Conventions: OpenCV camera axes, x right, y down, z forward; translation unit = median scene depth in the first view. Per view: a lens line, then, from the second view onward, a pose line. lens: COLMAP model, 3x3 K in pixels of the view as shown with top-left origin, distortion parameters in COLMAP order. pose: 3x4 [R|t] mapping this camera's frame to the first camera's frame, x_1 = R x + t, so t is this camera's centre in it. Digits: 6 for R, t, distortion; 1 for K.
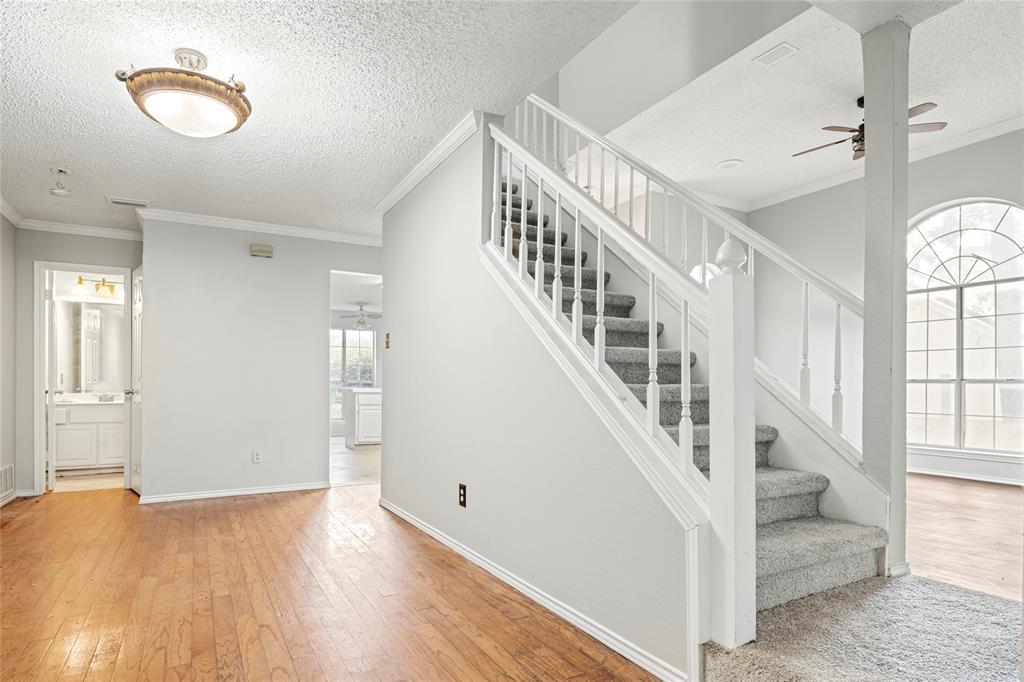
lens RADIAL K [[556.5, 0, 503.8], [0, 556.5, 387.1], [0, 0, 1]] dist [-0.001590, -0.004376]
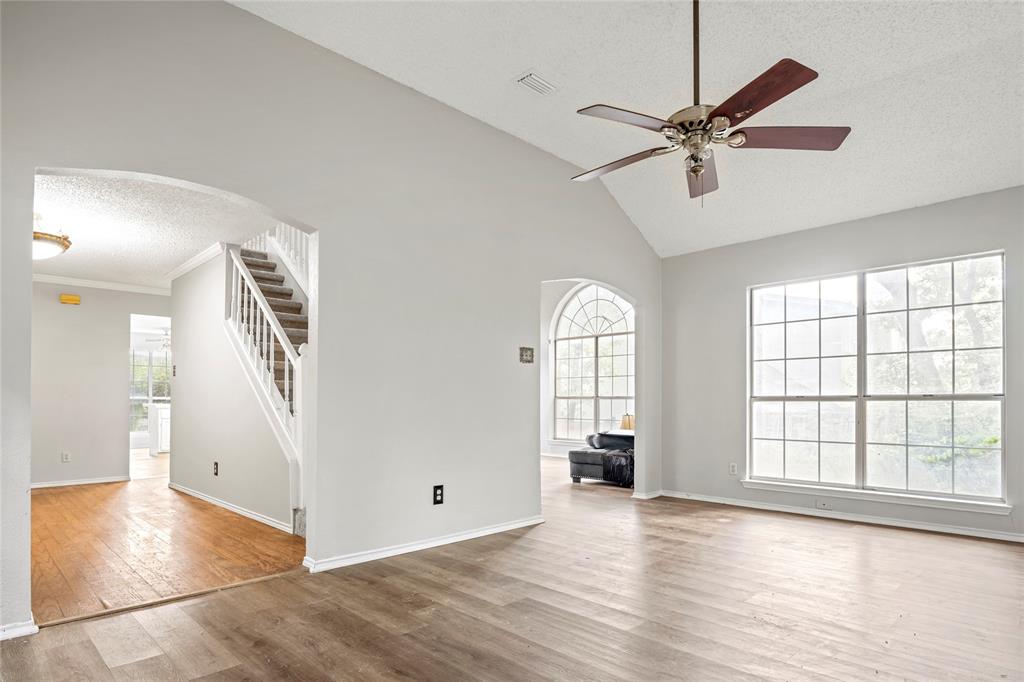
lens RADIAL K [[556.5, 0, 495.6], [0, 556.5, 400.6], [0, 0, 1]] dist [-0.001590, -0.004376]
pose [[0.965792, -0.001644, 0.259313, 0.222671], [0.002340, 0.999994, -0.002377, -0.001915], [-0.259308, 0.002902, 0.965790, -0.603735]]
